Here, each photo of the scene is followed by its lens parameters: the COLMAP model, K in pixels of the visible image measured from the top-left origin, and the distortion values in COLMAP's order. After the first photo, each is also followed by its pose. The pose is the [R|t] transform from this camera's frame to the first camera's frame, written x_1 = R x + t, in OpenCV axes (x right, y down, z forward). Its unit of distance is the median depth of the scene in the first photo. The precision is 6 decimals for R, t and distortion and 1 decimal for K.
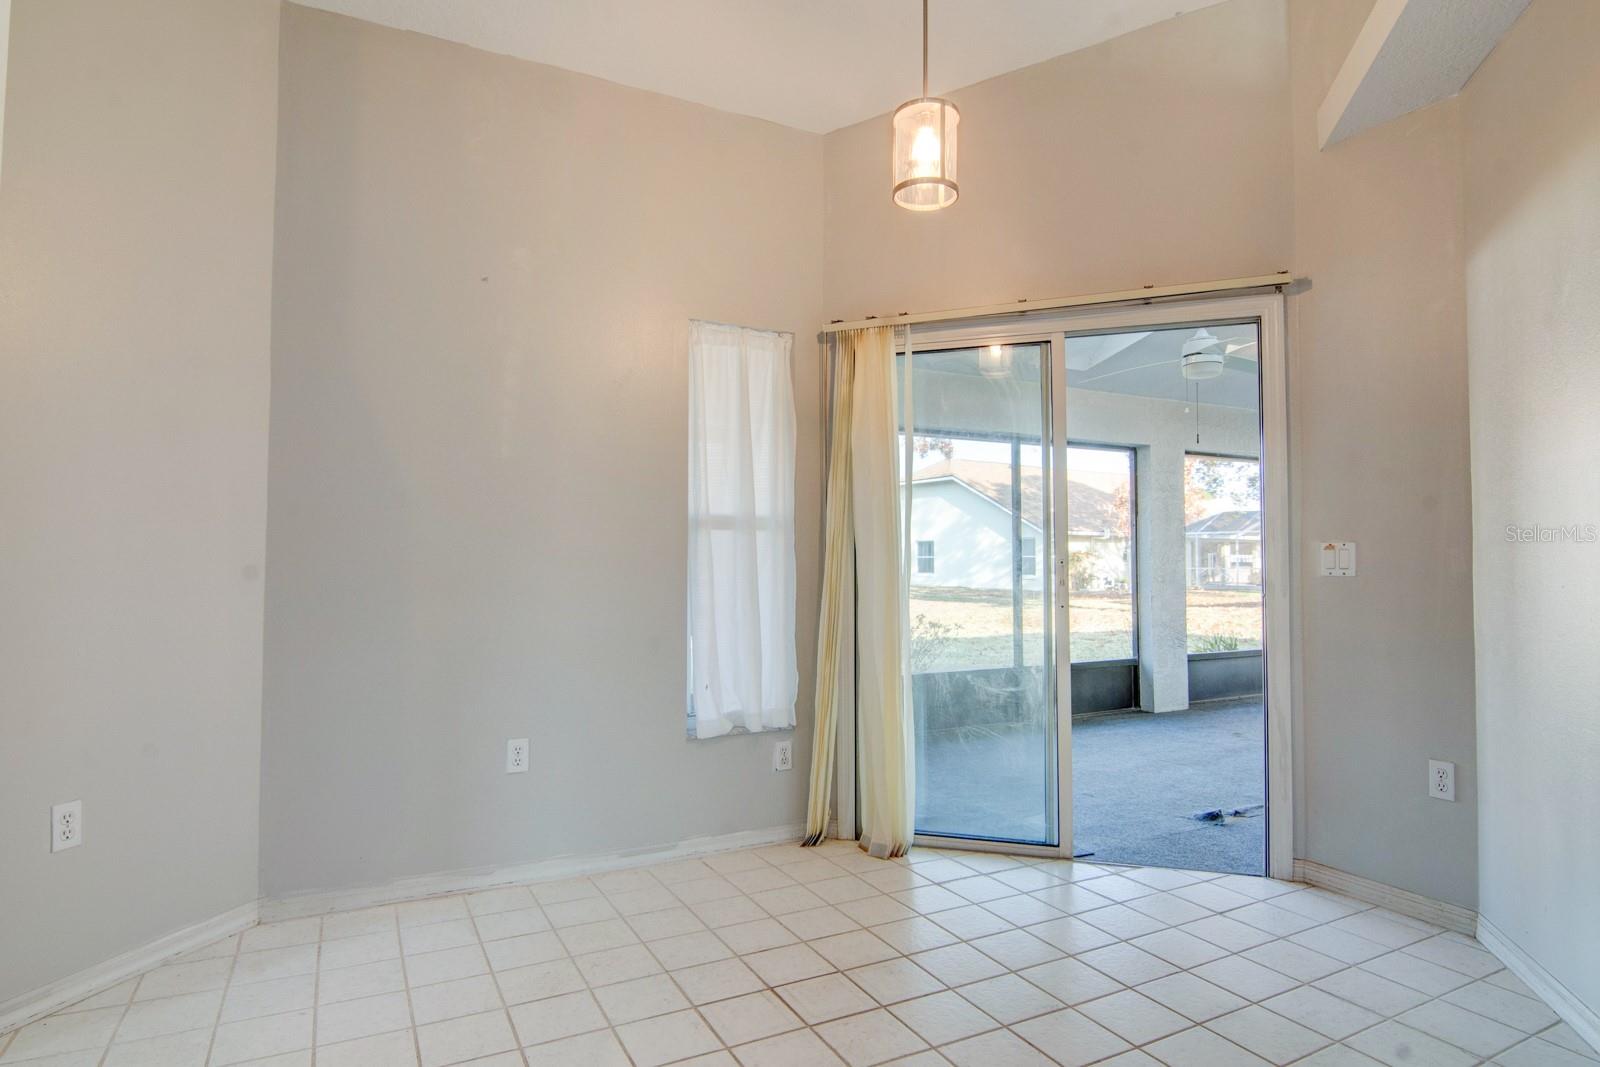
lens RADIAL K [[860.3, 0, 800.0], [0, 860.3, 533.5], [0, 0, 1]] dist [0.001281, -0.021712]
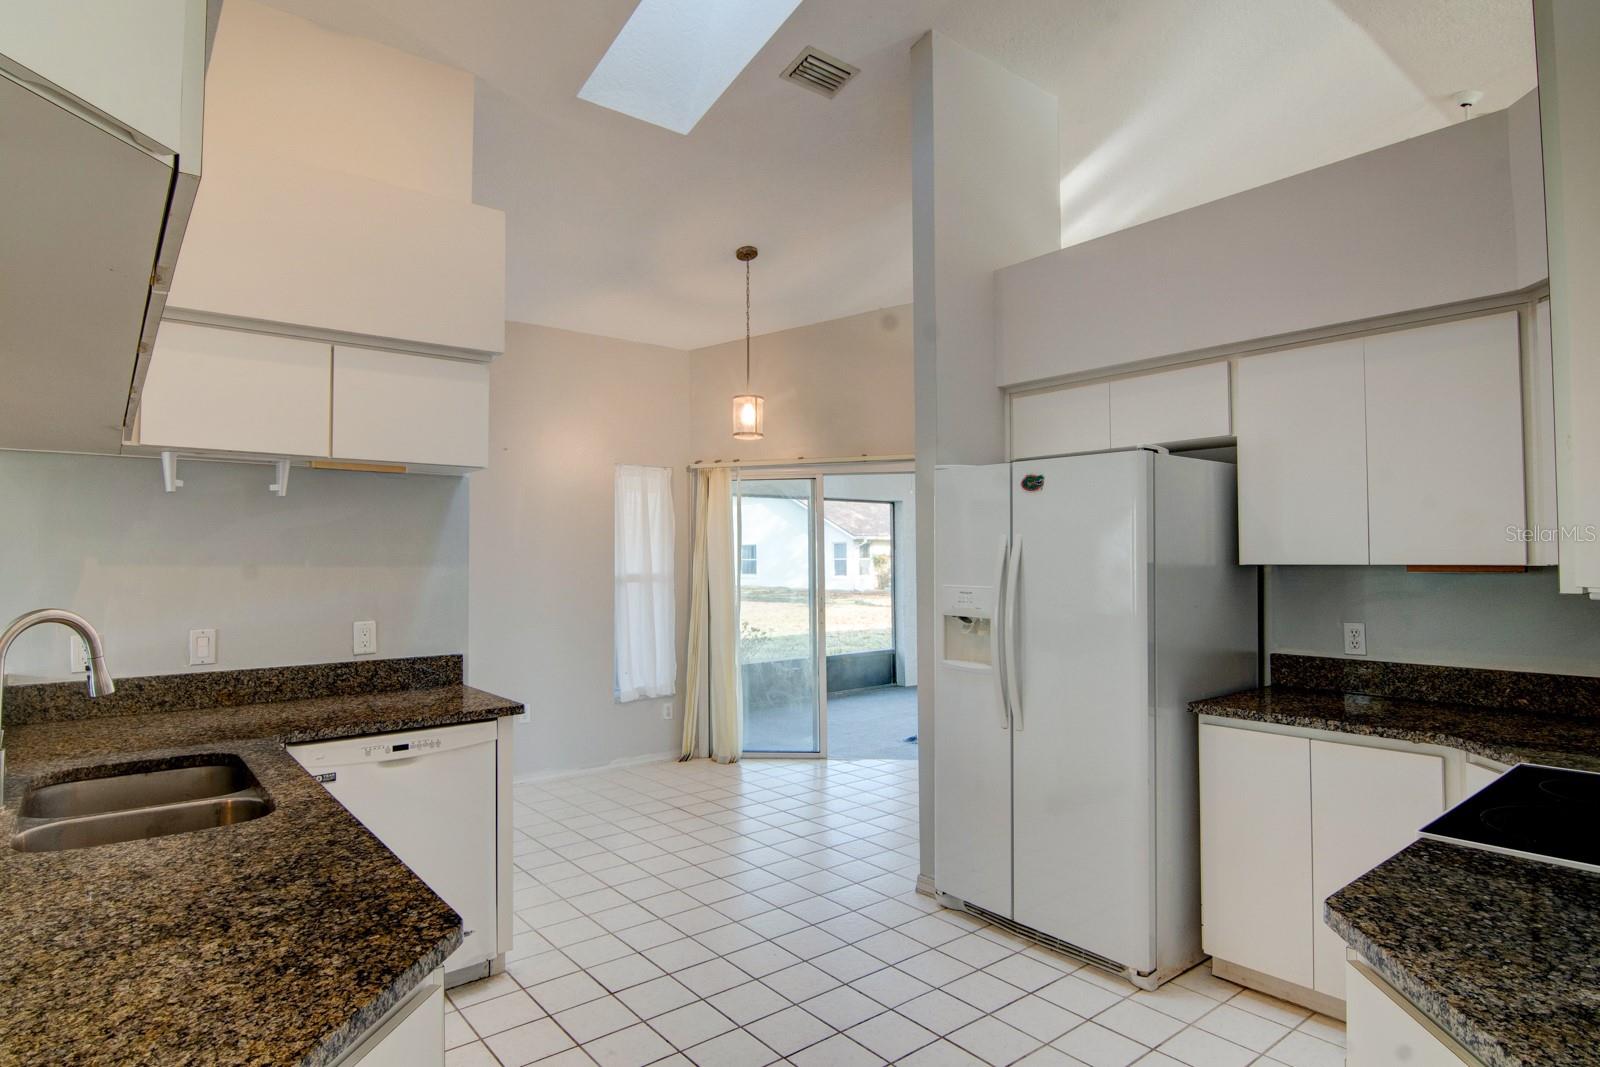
lens RADIAL K [[860.3, 0, 800.0], [0, 860.3, 533.5], [0, 0, 1]] dist [0.001281, -0.021712]
pose [[0.979245, -0.001733, 0.202674, -0.093191], [0.000852, 0.999990, 0.004433, -0.093109], [-0.202679, -0.004168, 0.979236, -0.644858]]
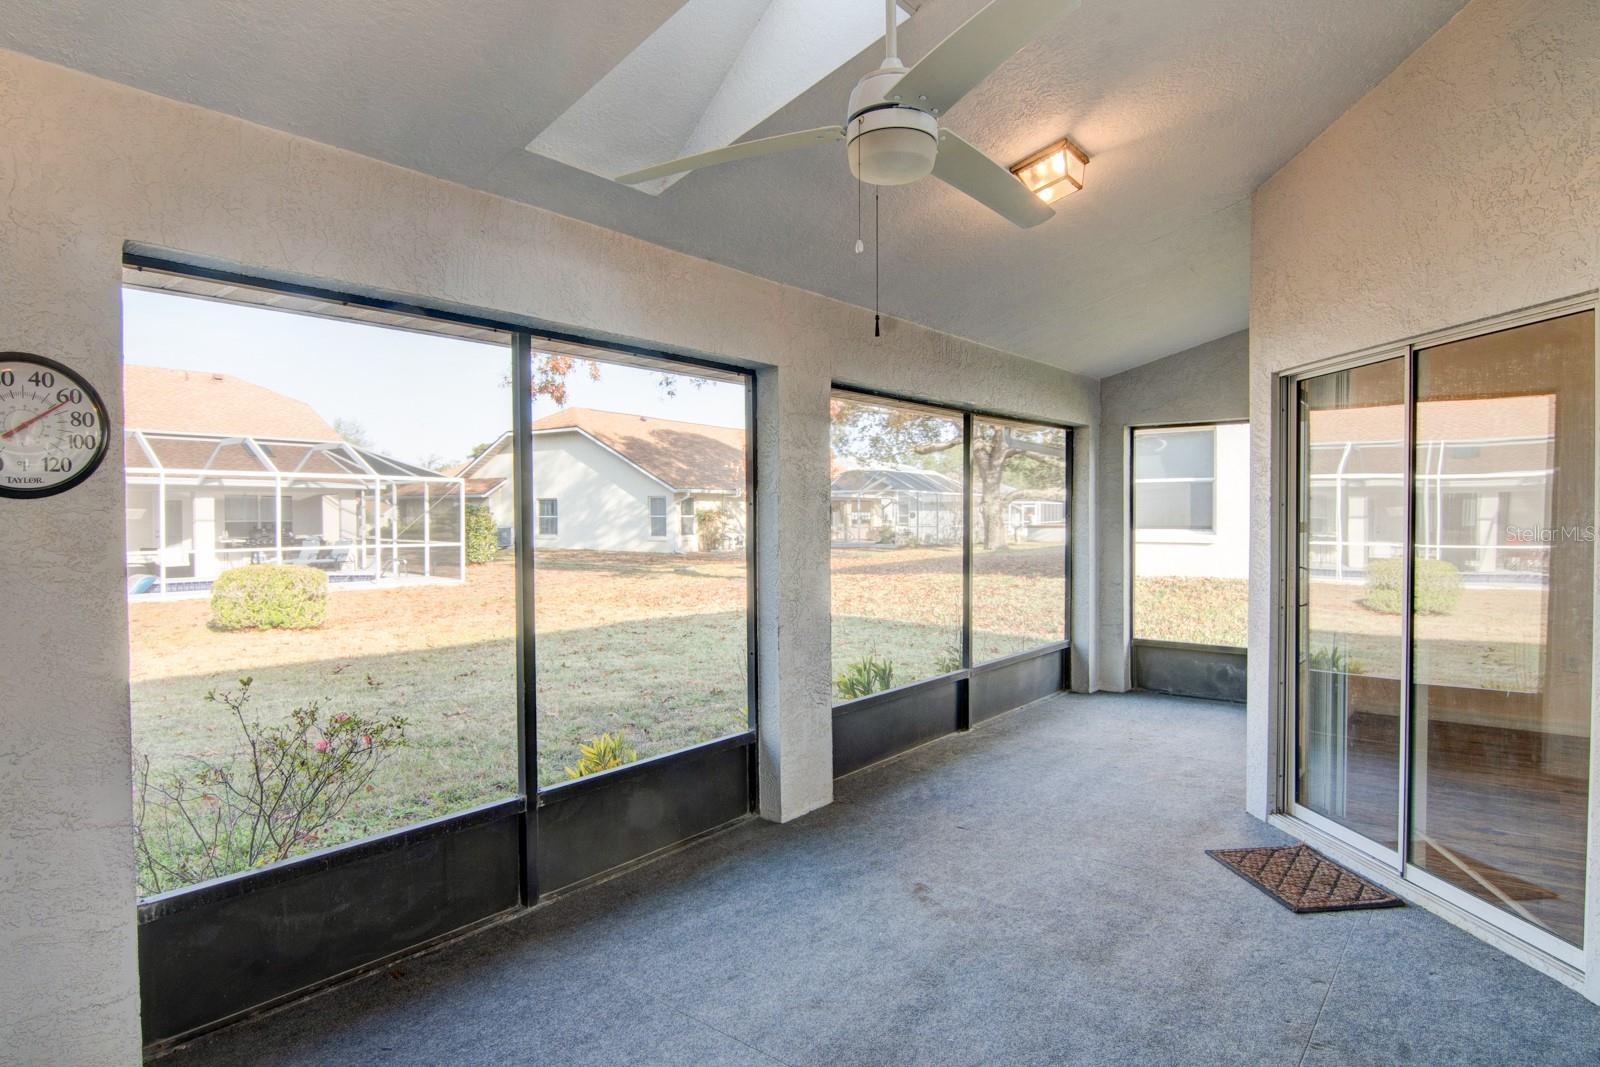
lens RADIAL K [[848.9, 0, 785.2], [0, 848.9, 533.1], [0, 0, 1]] dist [0.000495, -0.020846]
pose [[0.924029, -0.013287, 0.382092, 0.328386], [-0.007386, 0.998589, 0.052585, -0.036031], [-0.382252, -0.051412, 0.922627, 0.796071]]
